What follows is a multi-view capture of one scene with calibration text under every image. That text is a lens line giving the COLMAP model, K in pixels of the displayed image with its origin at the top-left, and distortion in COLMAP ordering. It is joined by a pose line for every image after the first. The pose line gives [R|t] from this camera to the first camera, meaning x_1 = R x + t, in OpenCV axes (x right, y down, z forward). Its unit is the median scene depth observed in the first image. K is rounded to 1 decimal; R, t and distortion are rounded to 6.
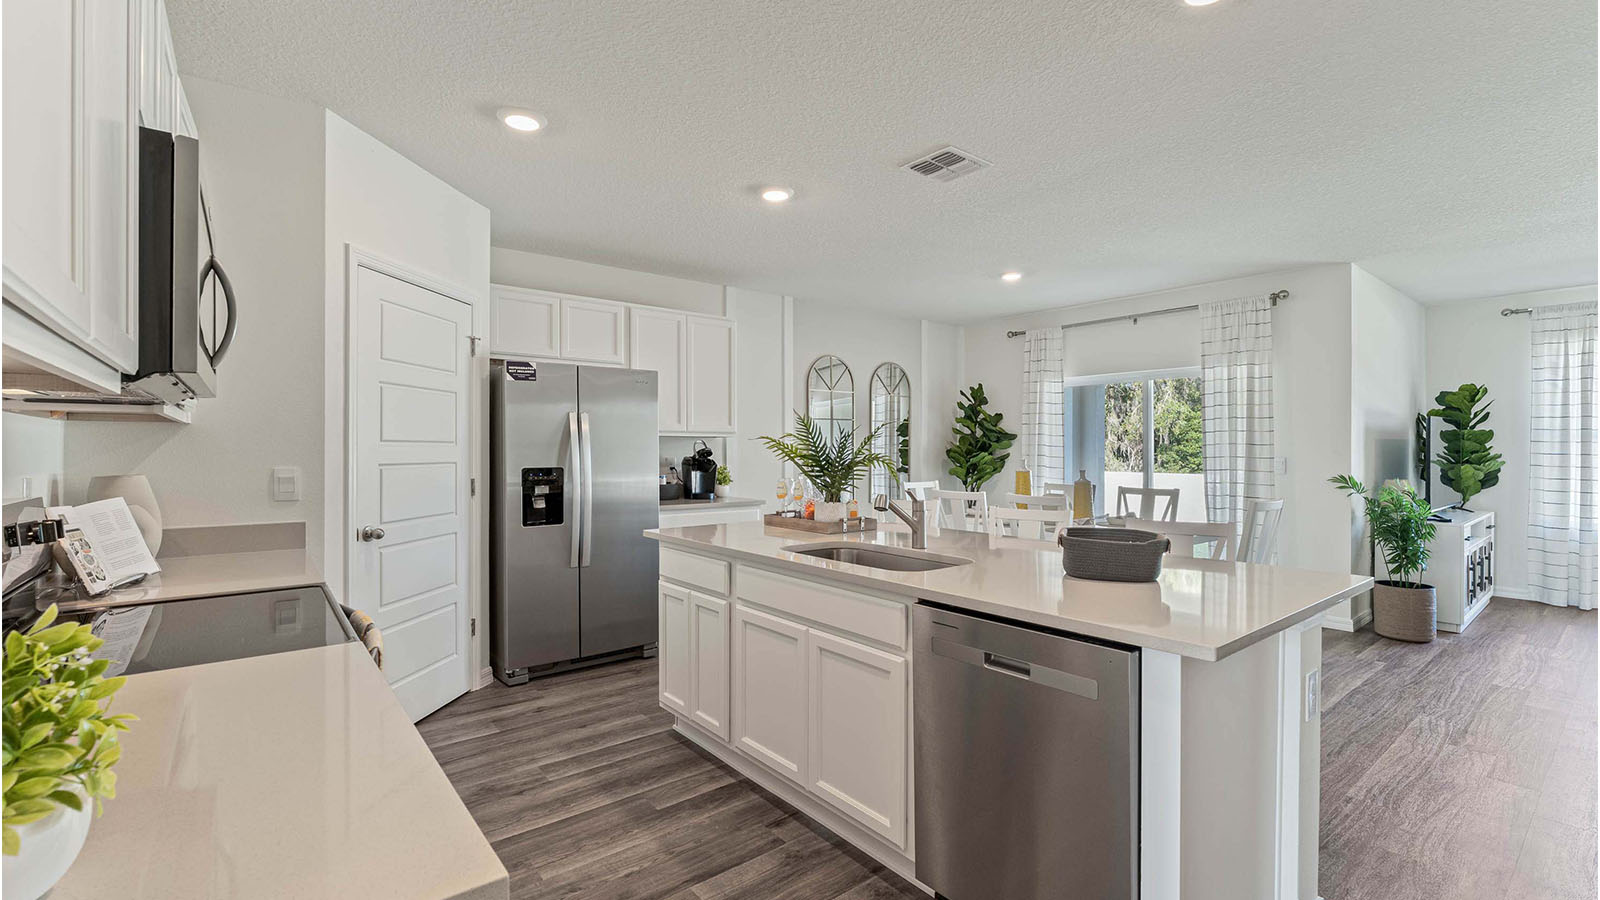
lens RADIAL K [[680.9, 0, 774.7], [0, 680.9, 450.1], [0, 0, 1]] dist [0.002068, 0.000227]
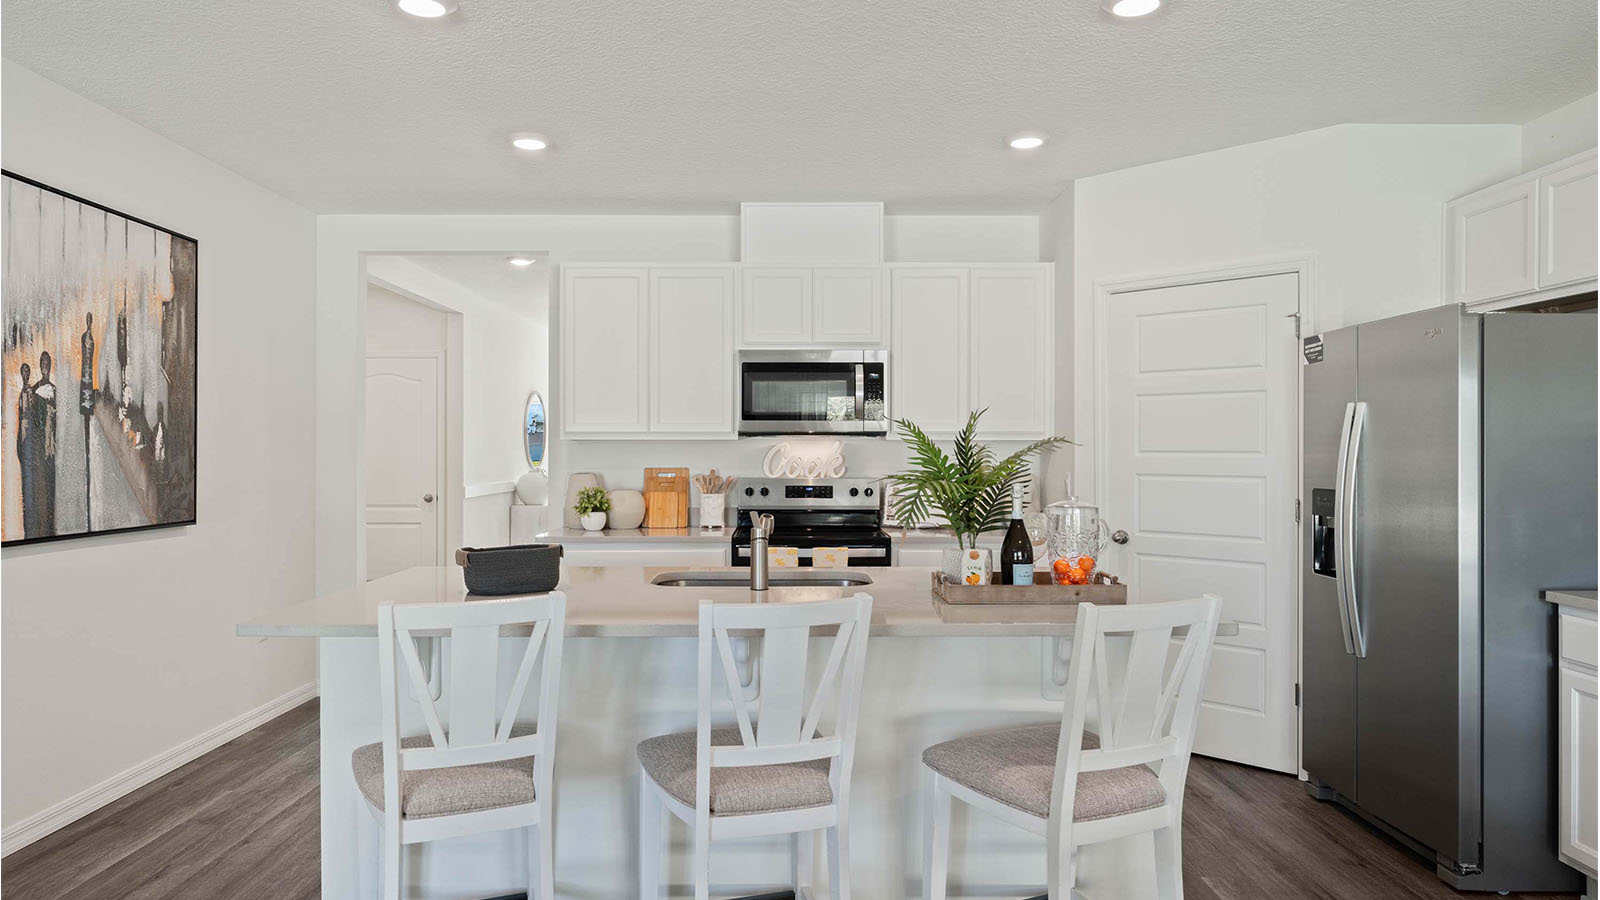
lens RADIAL K [[999.1, 0, 794.3], [0, 999.1, 453.1], [0, 0, 1]] dist [-0.003519, 0.000523]
pose [[-0.595519, -0.000208, -0.803341, 0.833419], [-0.003587, 0.999991, 0.002400, -0.010962], [0.803333, 0.004311, -0.595514, 1.278263]]
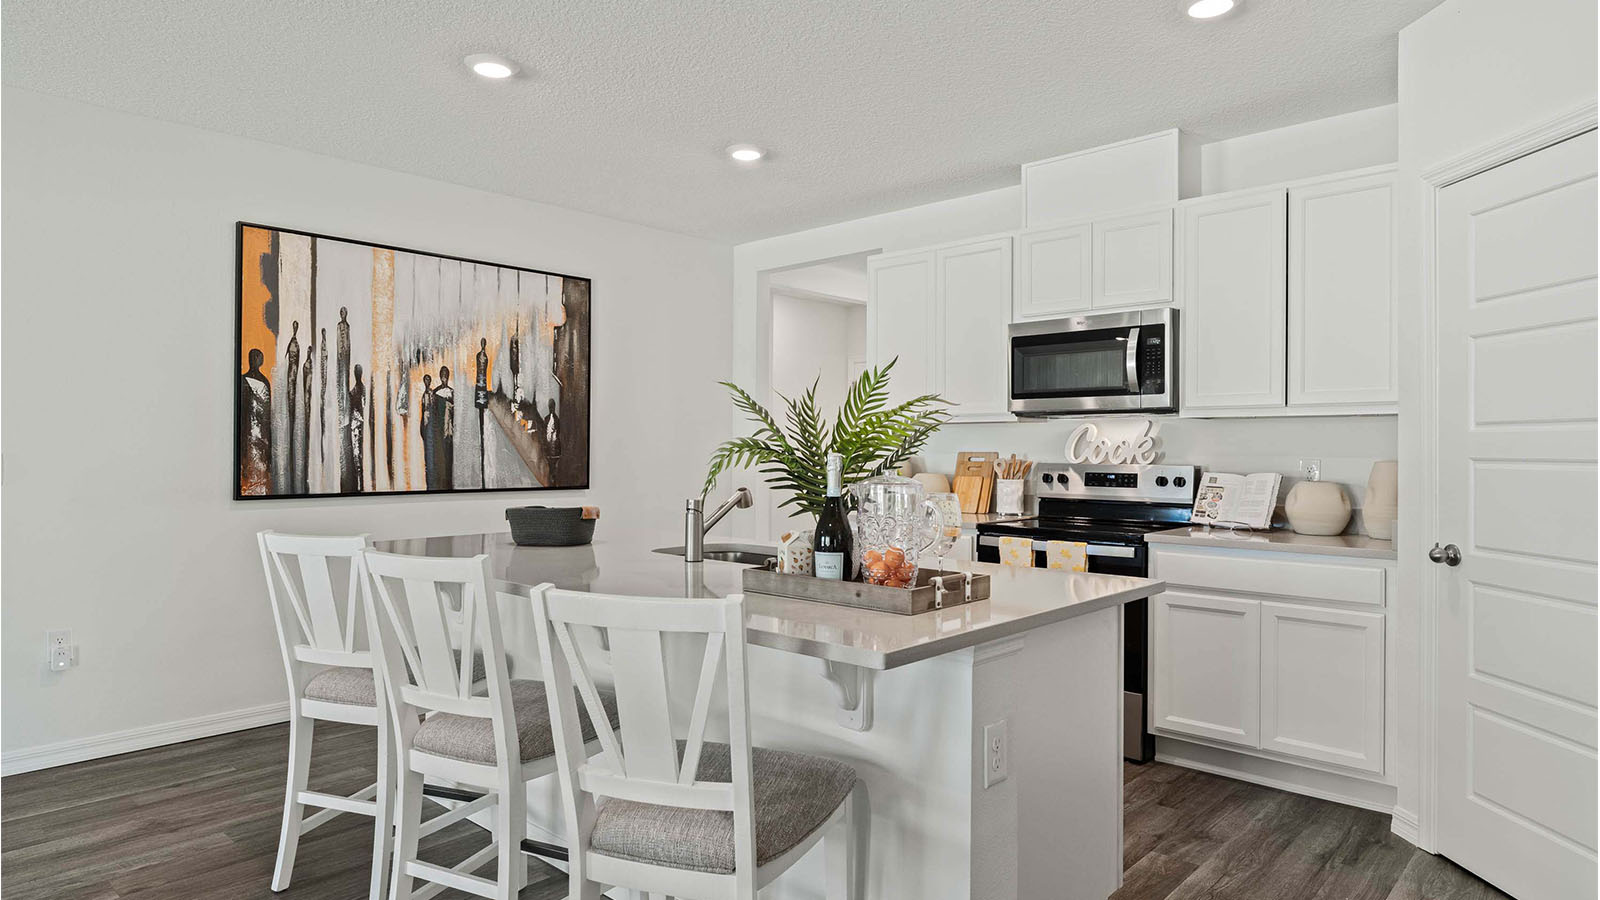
lens RADIAL K [[929.8, 0, 802.4], [0, 929.8, 448.2], [0, 0, 1]] dist [-0.001668, 0.000265]
pose [[-0.985305, -0.005256, -0.170722, 0.201623], [-0.005383, 0.999985, 0.000281, 0.011617], [0.170718, 0.001196, -0.985319, 1.539716]]
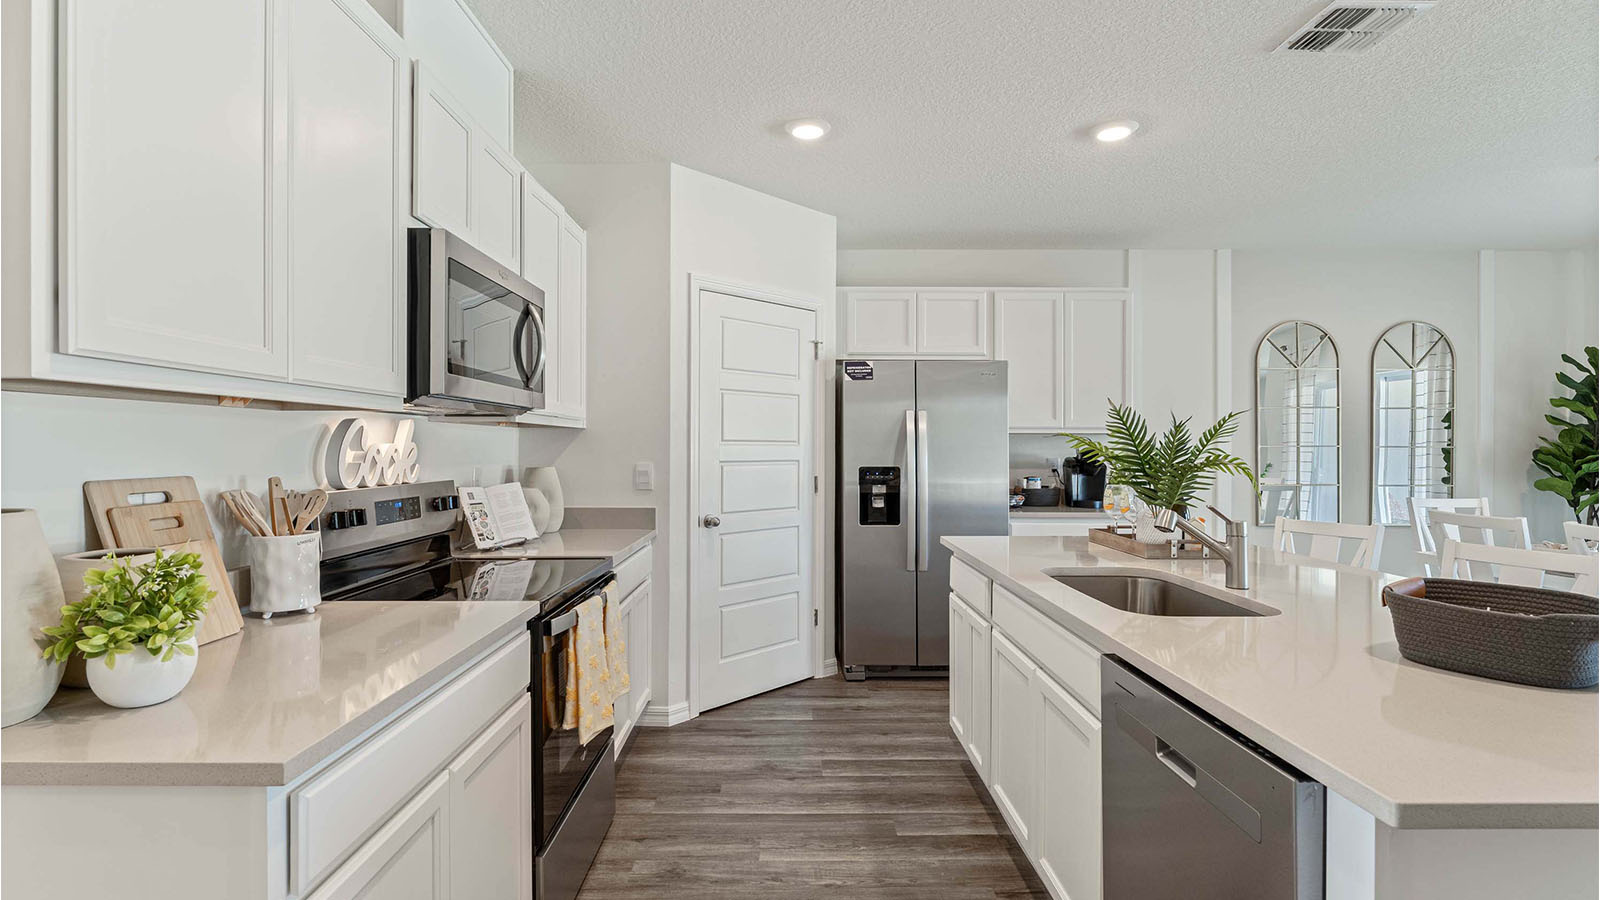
lens RADIAL K [[735.2, 0, 793.2], [0, 735.2, 450.6], [0, 0, 1]] dist [-0.001266, 0.000076]
pose [[0.797221, 0.003370, -0.603678, 0.225014], [-0.002101, 0.999994, 0.002808, -0.000715], [0.603684, -0.000970, 0.797223, 0.079382]]
